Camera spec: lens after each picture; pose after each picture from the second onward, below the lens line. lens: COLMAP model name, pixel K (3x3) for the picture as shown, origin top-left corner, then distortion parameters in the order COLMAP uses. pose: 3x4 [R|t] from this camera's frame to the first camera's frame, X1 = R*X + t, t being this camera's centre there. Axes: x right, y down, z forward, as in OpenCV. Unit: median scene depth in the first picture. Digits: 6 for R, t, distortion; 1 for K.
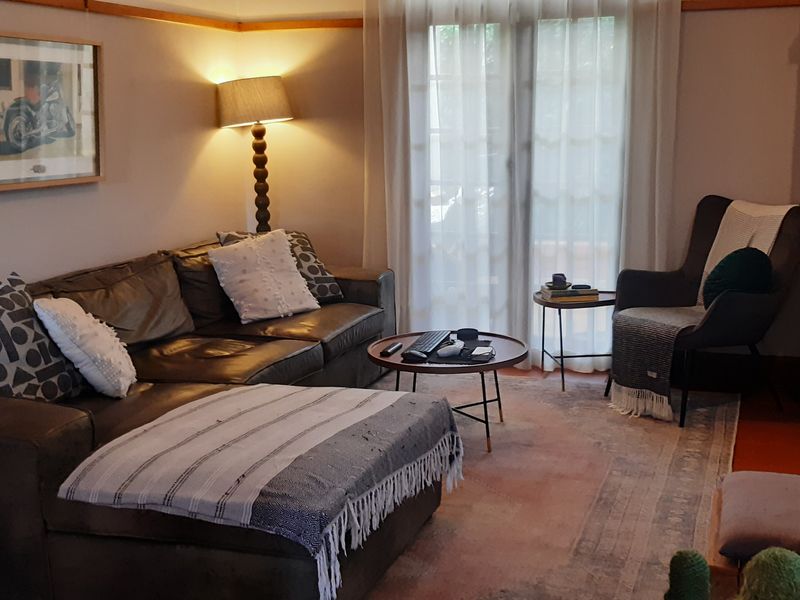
lens RADIAL K [[1004.9, 0, 418.3], [0, 1004.9, 281.3], [0, 0, 1]] dist [0.064875, 0.000000]
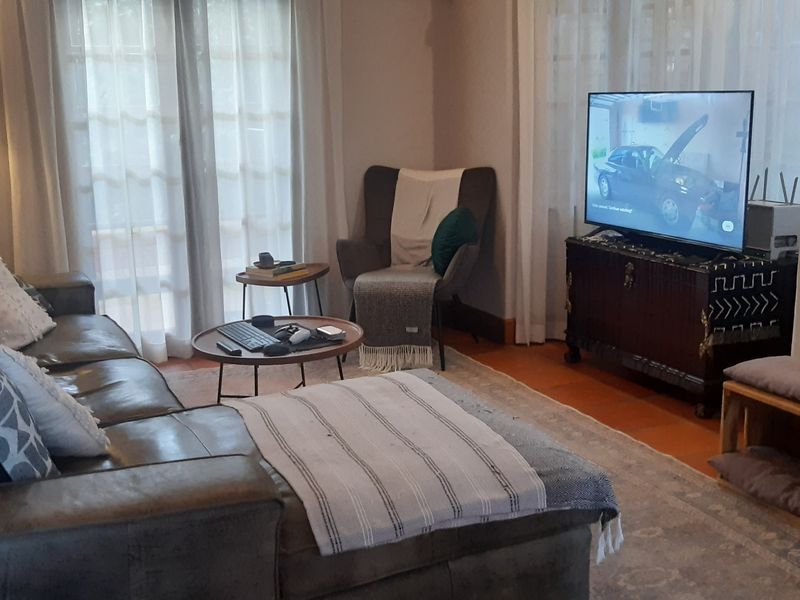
lens RADIAL K [[1004.9, 0, 415.6], [0, 1004.9, 294.4], [0, 0, 1]] dist [0.064875, 0.000000]
pose [[0.711152, -0.143149, 0.688310, -0.497838], [0.123282, 0.989272, 0.078367, -0.029133], [-0.692144, 0.029125, 0.721171, 0.214514]]
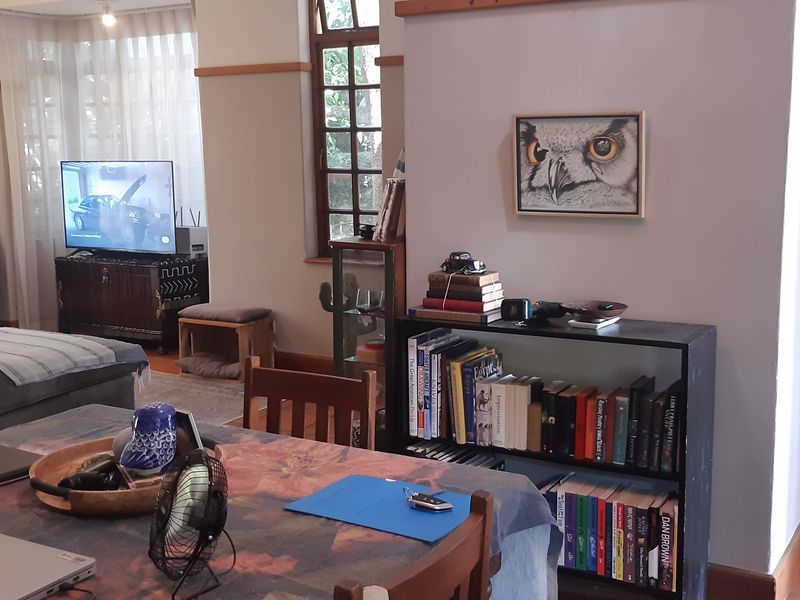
lens RADIAL K [[1004.9, 0, 404.5], [0, 1004.9, 303.6], [0, 0, 1]] dist [0.064875, 0.000000]
pose [[0.196131, -0.143835, 0.969971, -1.097227], [0.169487, 0.979268, 0.110943, 0.002368], [-0.965819, 0.142638, 0.216443, 0.002923]]
